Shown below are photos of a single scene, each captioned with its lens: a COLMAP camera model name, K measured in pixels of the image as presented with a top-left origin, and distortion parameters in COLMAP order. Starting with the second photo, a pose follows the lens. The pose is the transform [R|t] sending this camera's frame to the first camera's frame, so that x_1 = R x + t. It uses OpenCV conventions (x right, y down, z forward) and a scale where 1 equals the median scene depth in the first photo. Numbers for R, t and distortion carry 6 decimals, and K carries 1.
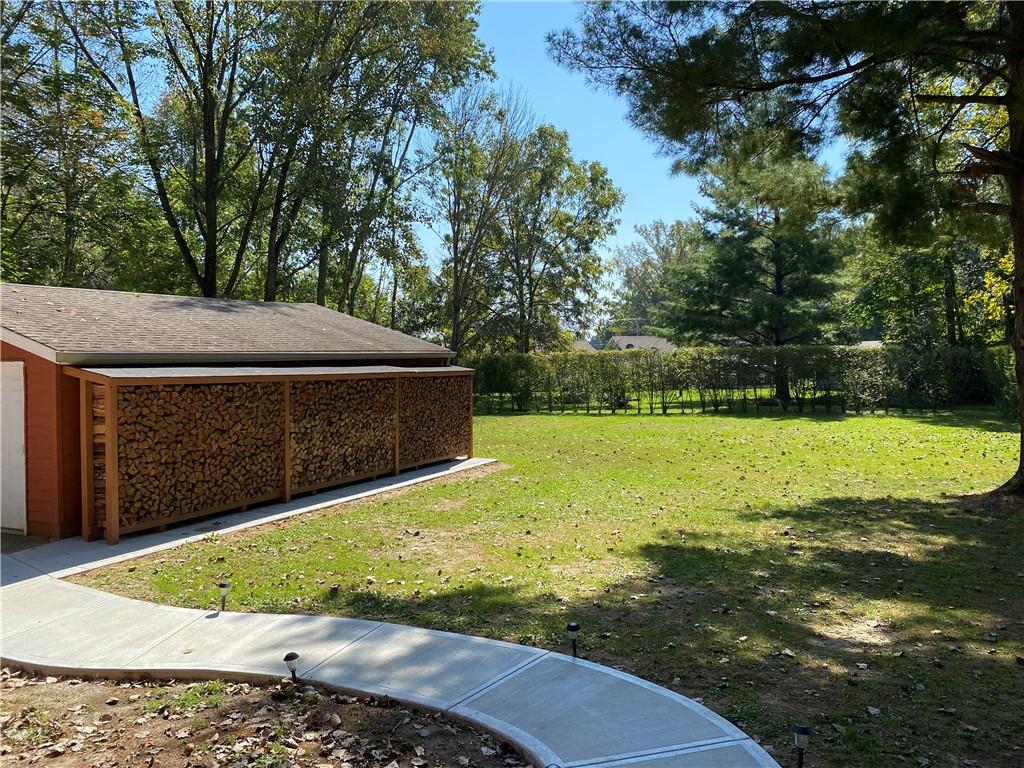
lens RADIAL K [[778.0, 0, 515.9], [0, 778.0, 365.5], [0, 0, 1]] dist [0.129291, -0.215634]
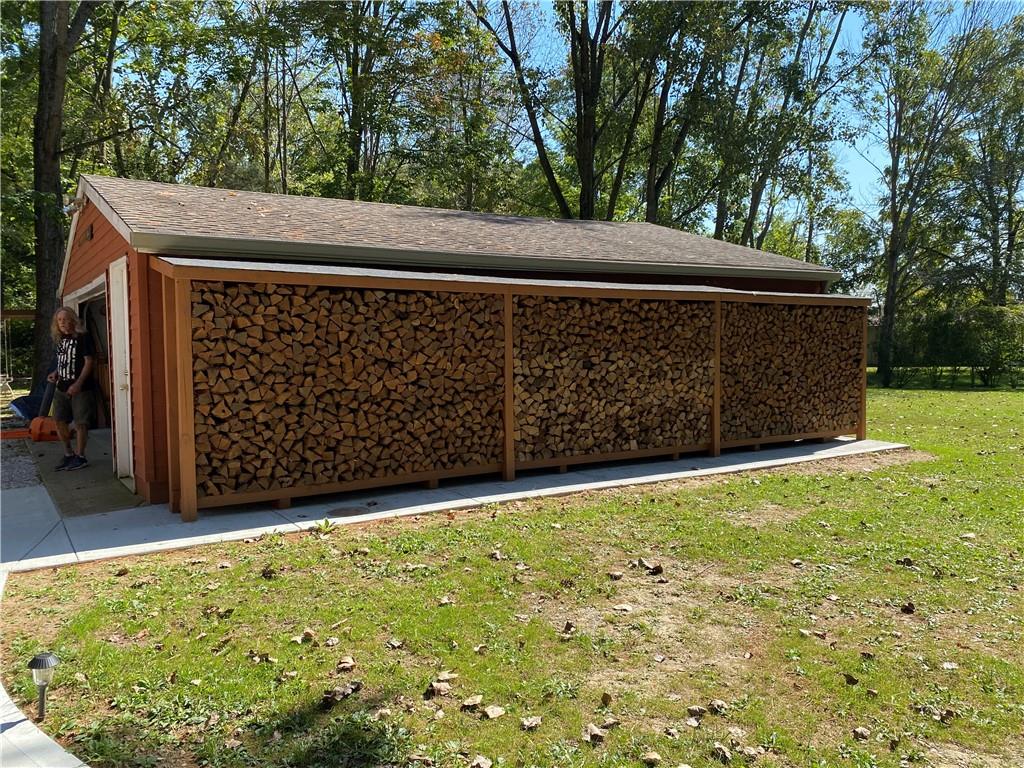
lens RADIAL K [[778.0, 0, 515.9], [0, 778.0, 365.5], [0, 0, 1]] dist [0.129291, -0.215634]
pose [[0.855470, 0.017221, -0.517566, 0.048921], [-0.001788, 0.999539, 0.030302, 0.061201], [0.517850, -0.024997, 0.855106, 0.470777]]
